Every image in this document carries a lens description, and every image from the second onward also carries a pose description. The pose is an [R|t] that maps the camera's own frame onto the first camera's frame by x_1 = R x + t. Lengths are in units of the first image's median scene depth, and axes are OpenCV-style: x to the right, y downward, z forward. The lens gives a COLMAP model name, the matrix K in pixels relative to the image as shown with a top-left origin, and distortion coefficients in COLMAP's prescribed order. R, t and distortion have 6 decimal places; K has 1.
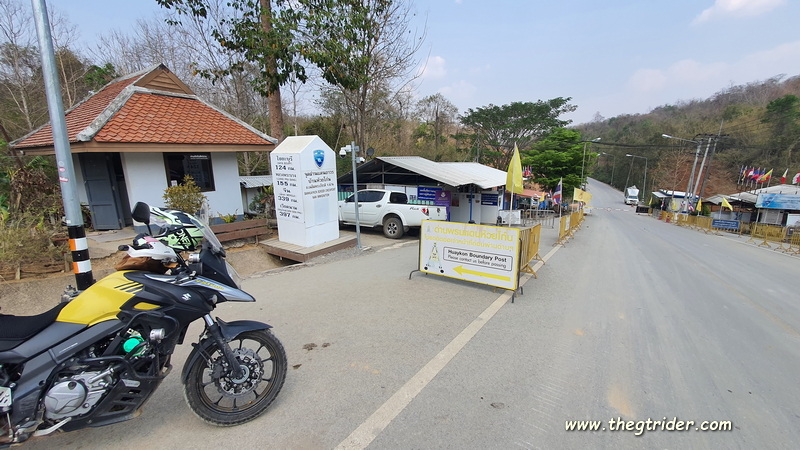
lens RADIAL K [[330.4, 0, 401.5], [0, 330.4, 222.1], [0, 0, 1]] dist [-0.001143, -0.000088]
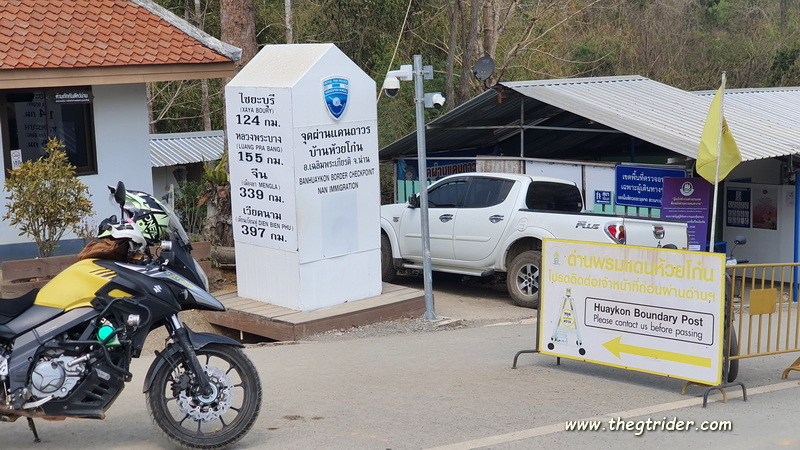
lens RADIAL K [[1185.5, 0, 400.0], [0, 1185.5, 225.0], [0, 0, 1]] dist [0.104352, 0.017864]
pose [[0.978258, 0.014130, -0.206910, 0.169868], [-0.025777, 0.998224, -0.053703, 0.055075], [0.205784, 0.057869, 0.976885, -0.525391]]
